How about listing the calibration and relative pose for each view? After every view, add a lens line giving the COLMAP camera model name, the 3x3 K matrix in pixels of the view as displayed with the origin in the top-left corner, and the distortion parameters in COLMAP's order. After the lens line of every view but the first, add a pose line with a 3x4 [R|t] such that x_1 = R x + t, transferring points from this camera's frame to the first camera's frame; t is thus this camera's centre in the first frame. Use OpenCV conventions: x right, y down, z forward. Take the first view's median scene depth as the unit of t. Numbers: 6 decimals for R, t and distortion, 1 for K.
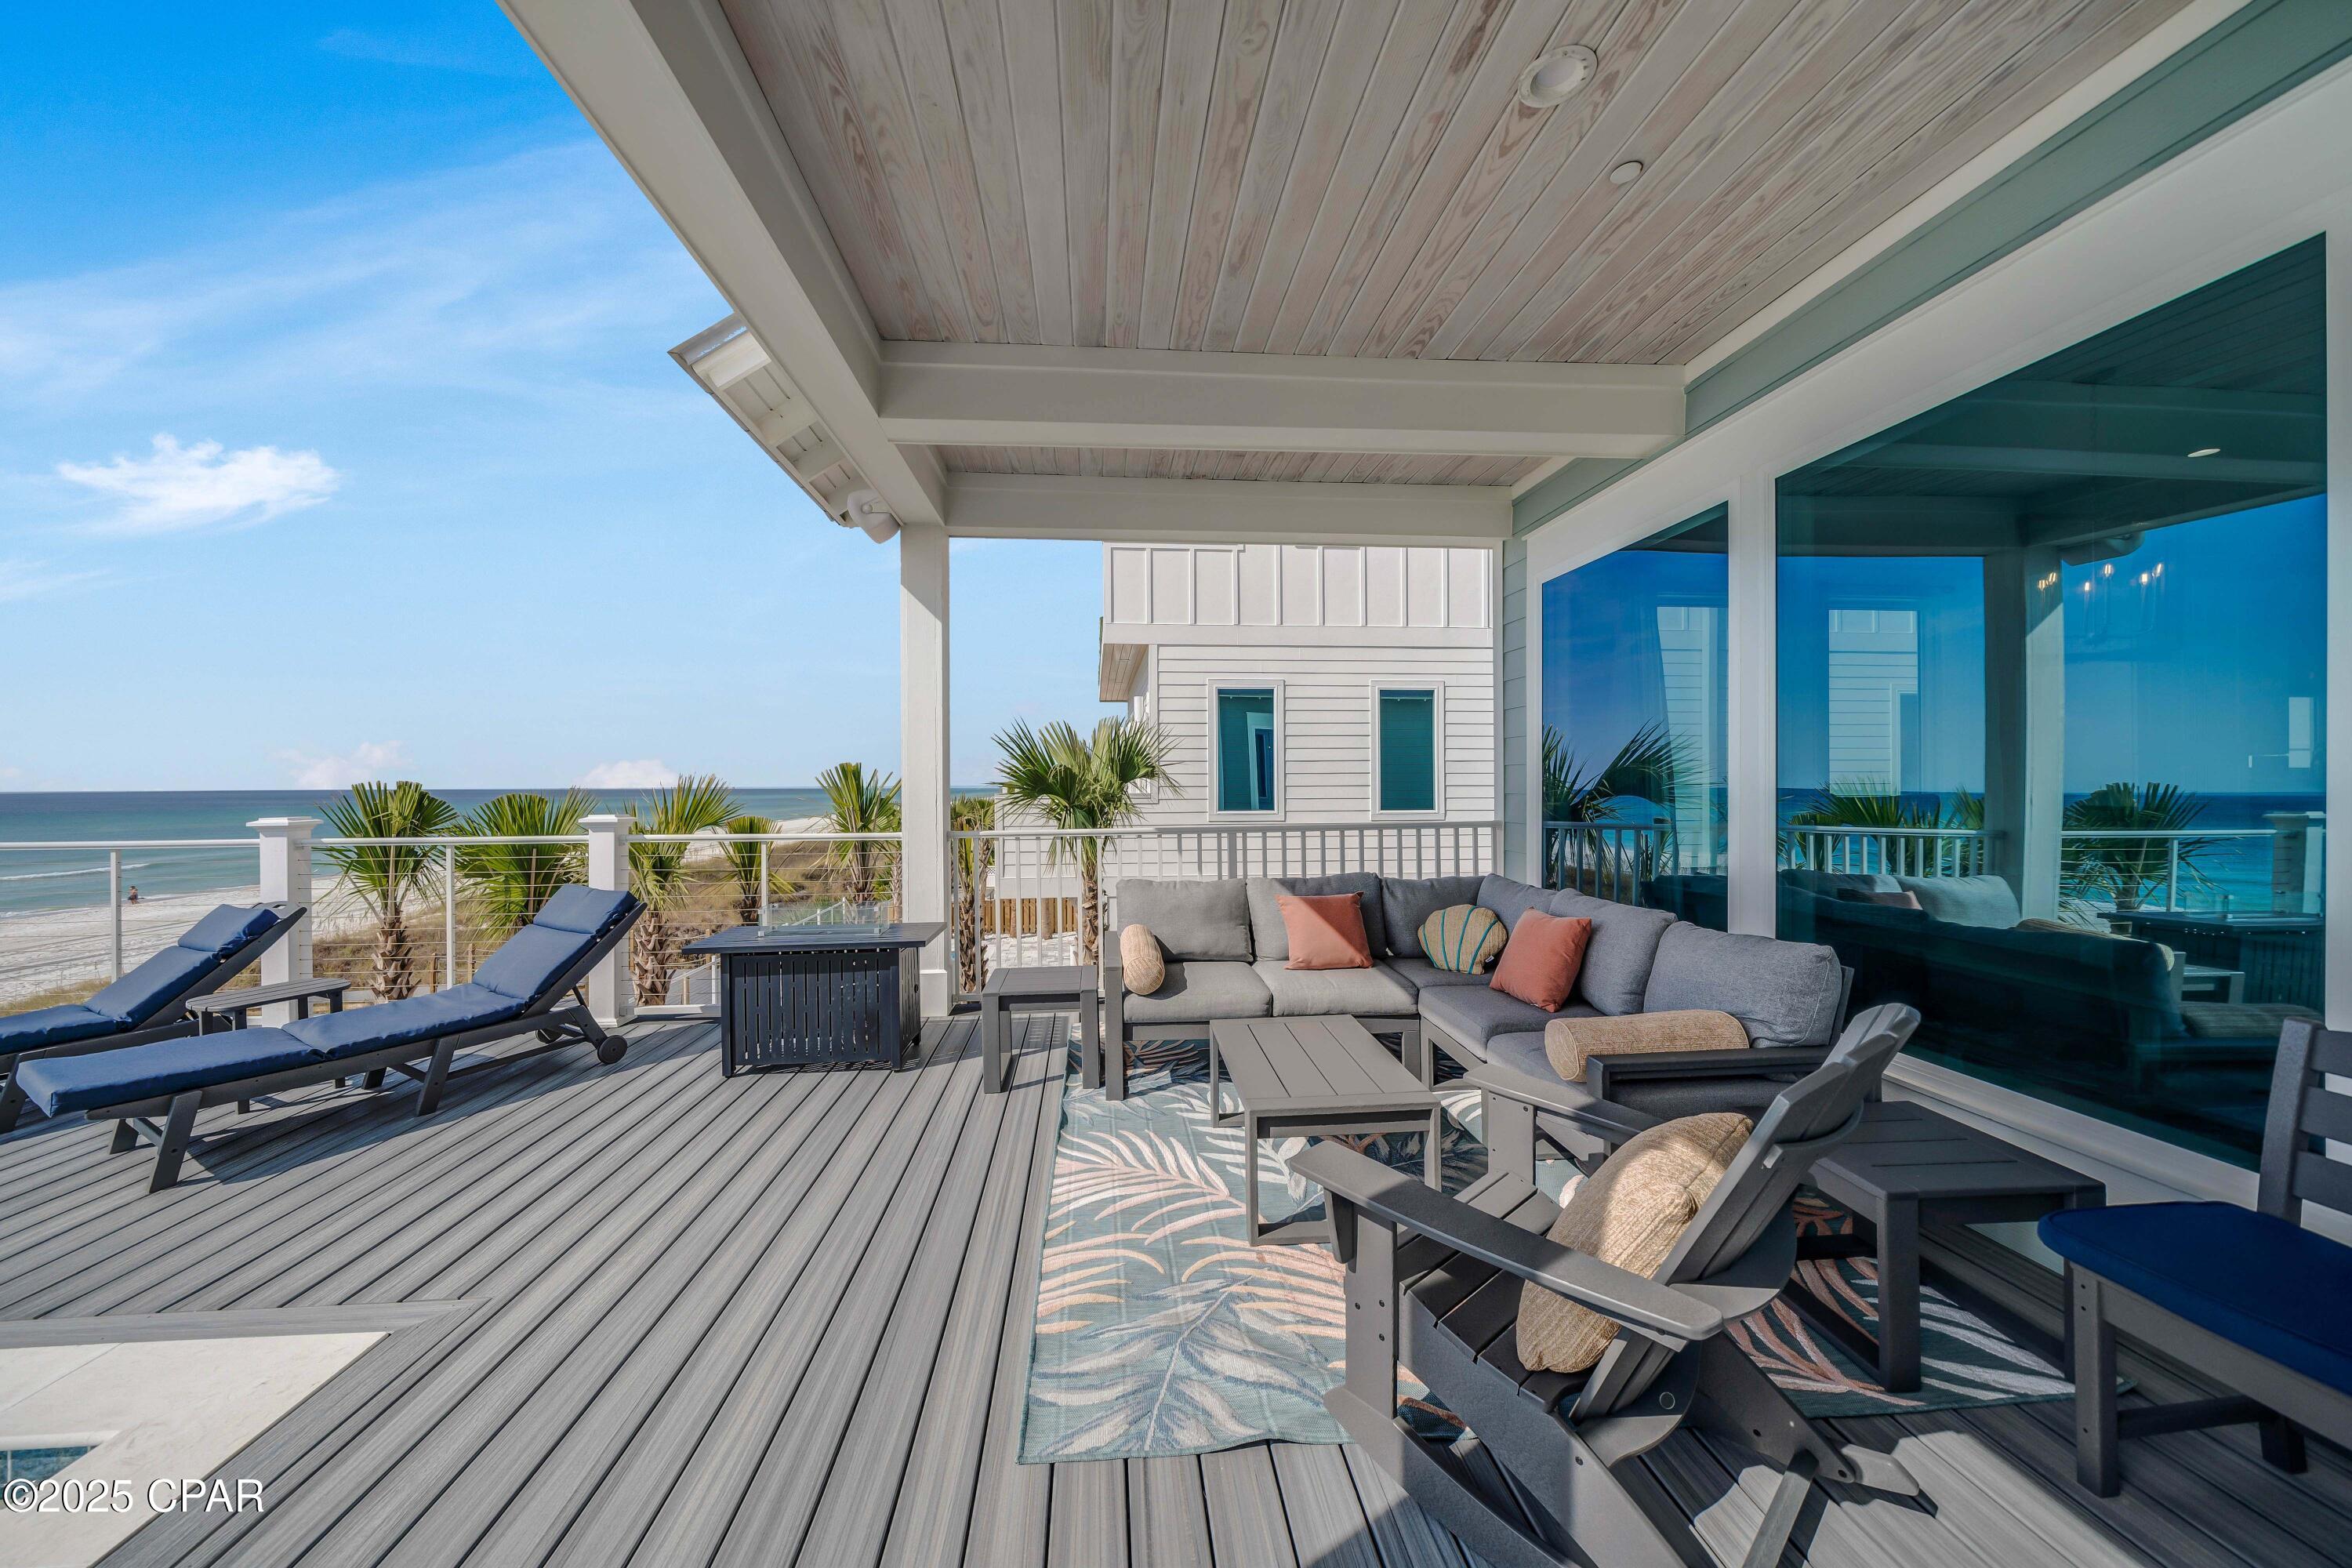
lens RADIAL K [[817.8, 0, 1160.9], [0, 817.8, 779.5], [0, 0, 1]] dist [-0.004129, 0.000408]
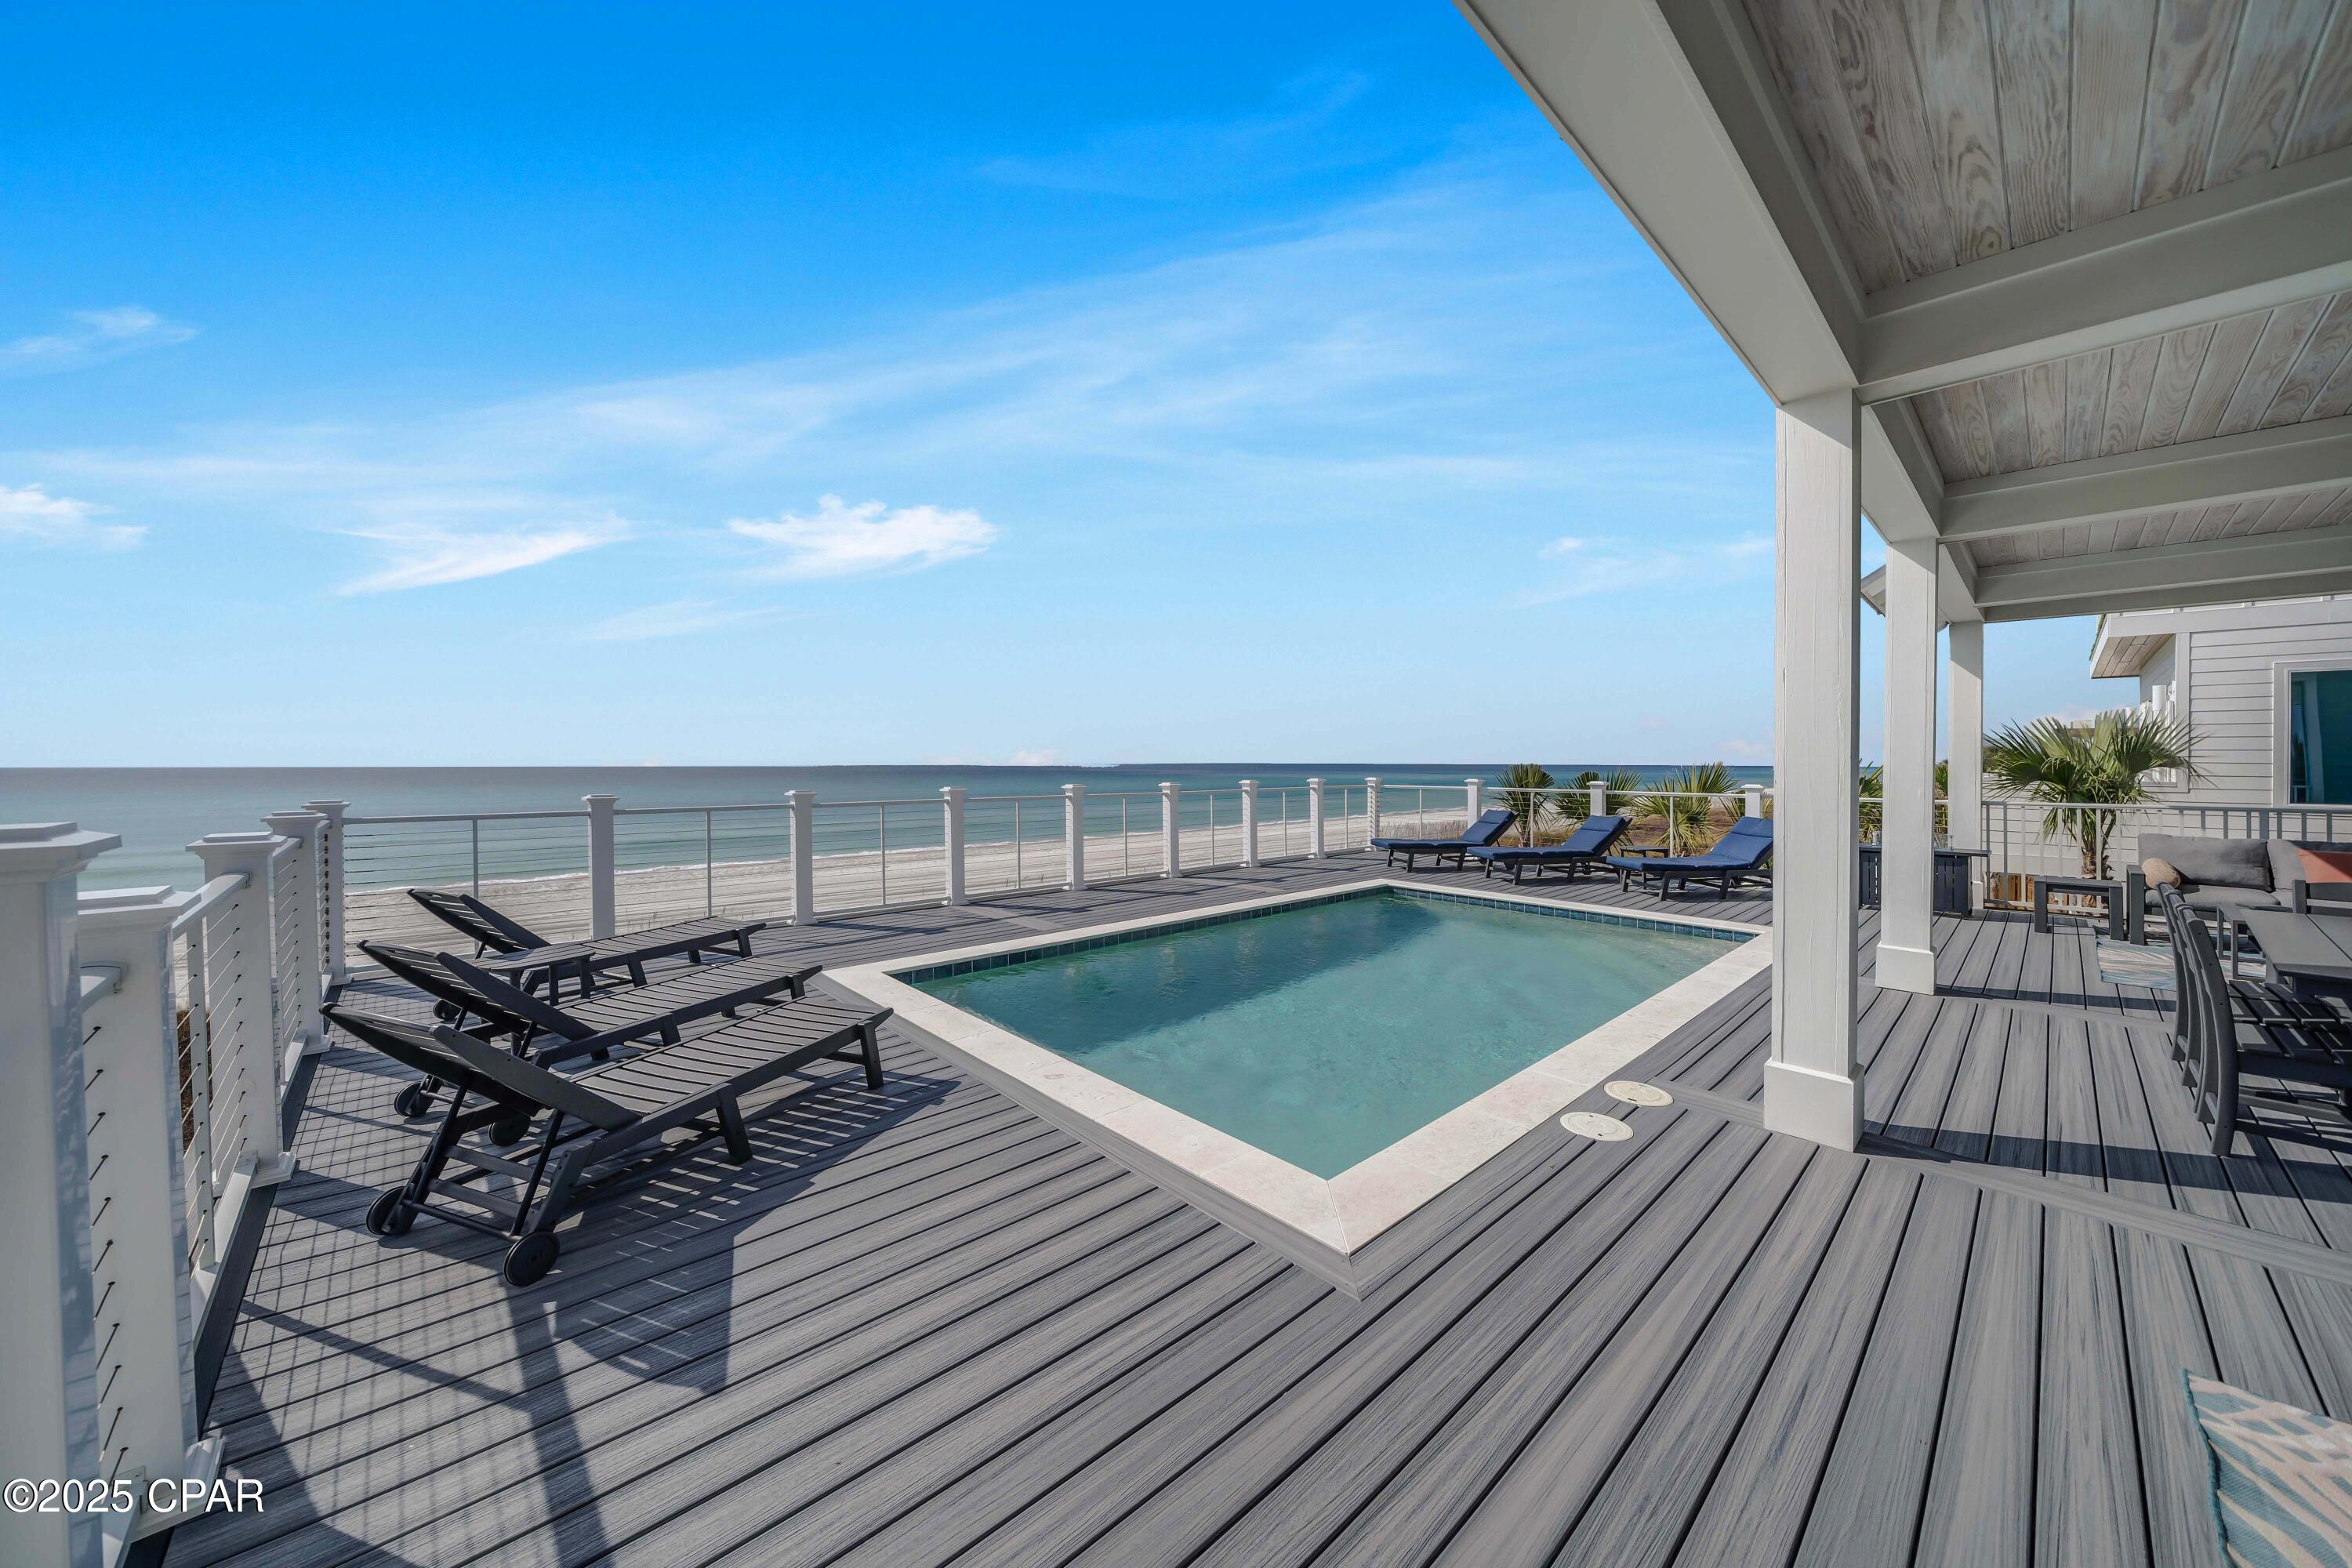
lens RADIAL K [[817.8, 0, 1181.1], [0, 817.8, 763.5], [0, 0, 1]] dist [-0.004129, 0.000408]
pose [[0.621637, 0.010361, -0.783237, 0.034588], [-0.006097, 0.999946, 0.008389, -0.018838], [0.783282, -0.000440, 0.621666, -1.425674]]
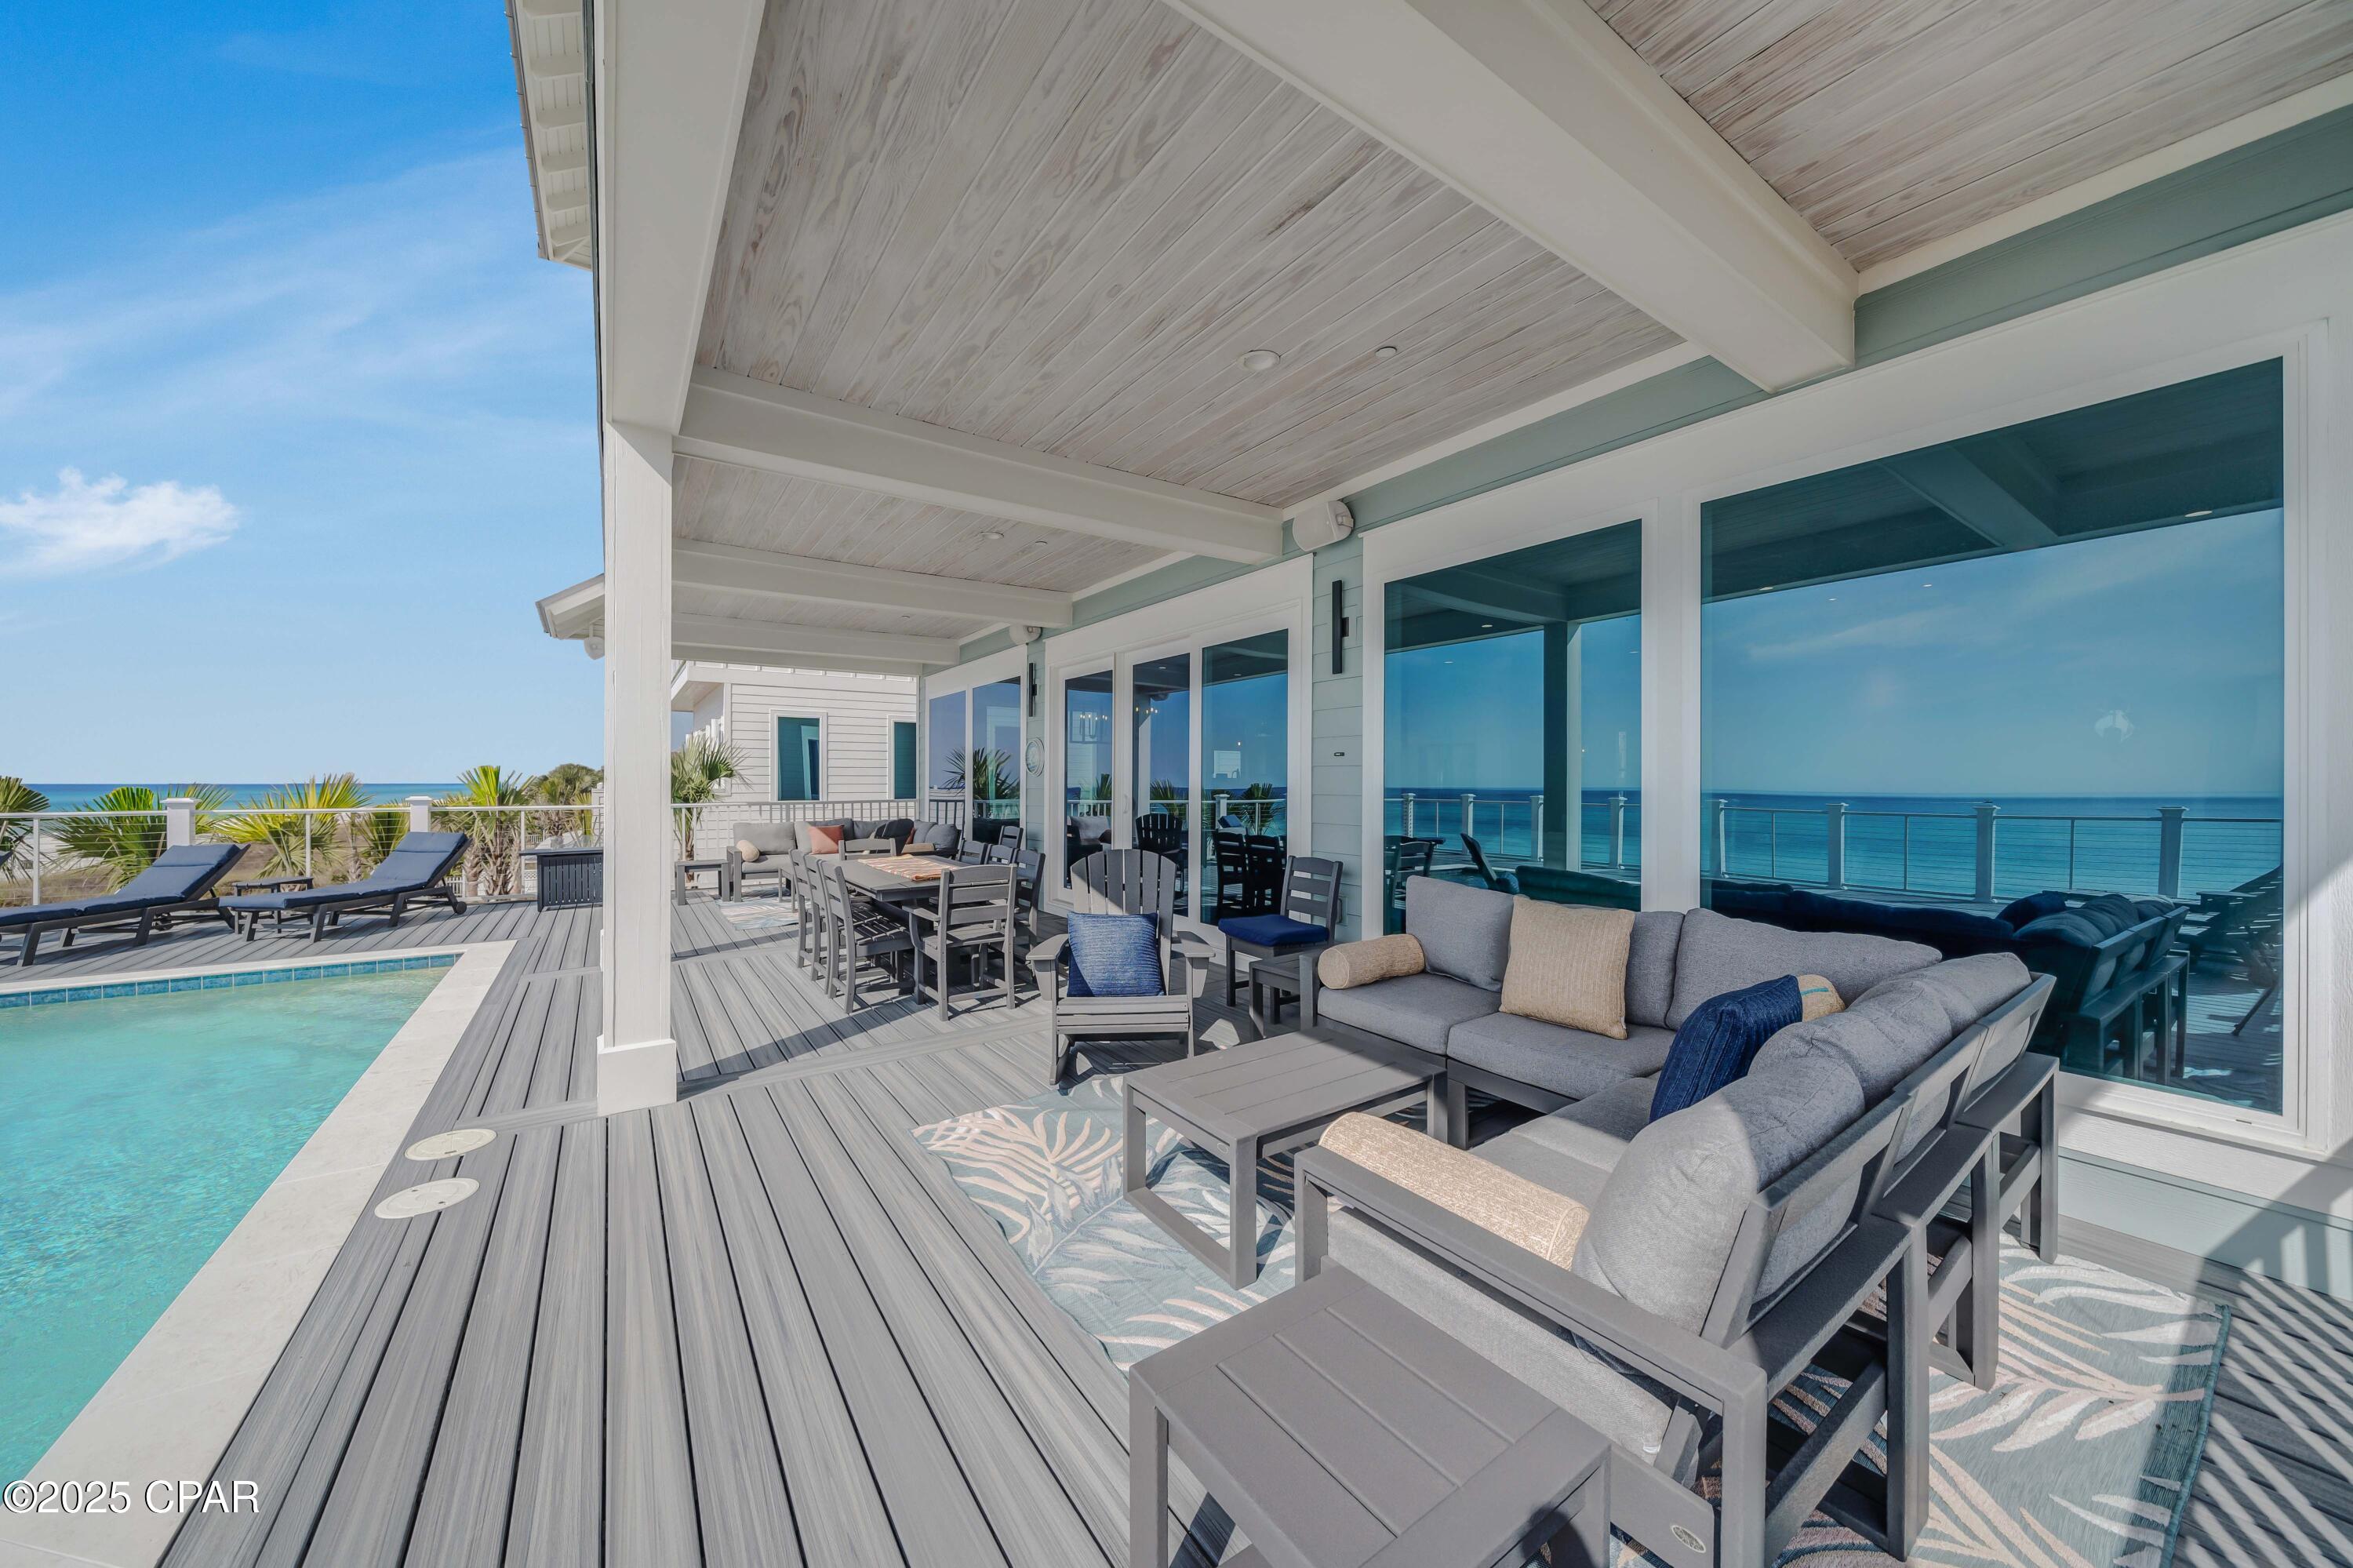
lens RADIAL K [[818.2, 0, 1156.6], [0, 818.2, 766.1], [0, 0, 1]] dist [-0.004129, 0.000408]
pose [[0.871800, 0.014608, 0.489645, -0.131640], [-0.006002, 0.999799, -0.019141, 0.000062], [-0.489826, 0.013748, 0.871712, -1.469881]]
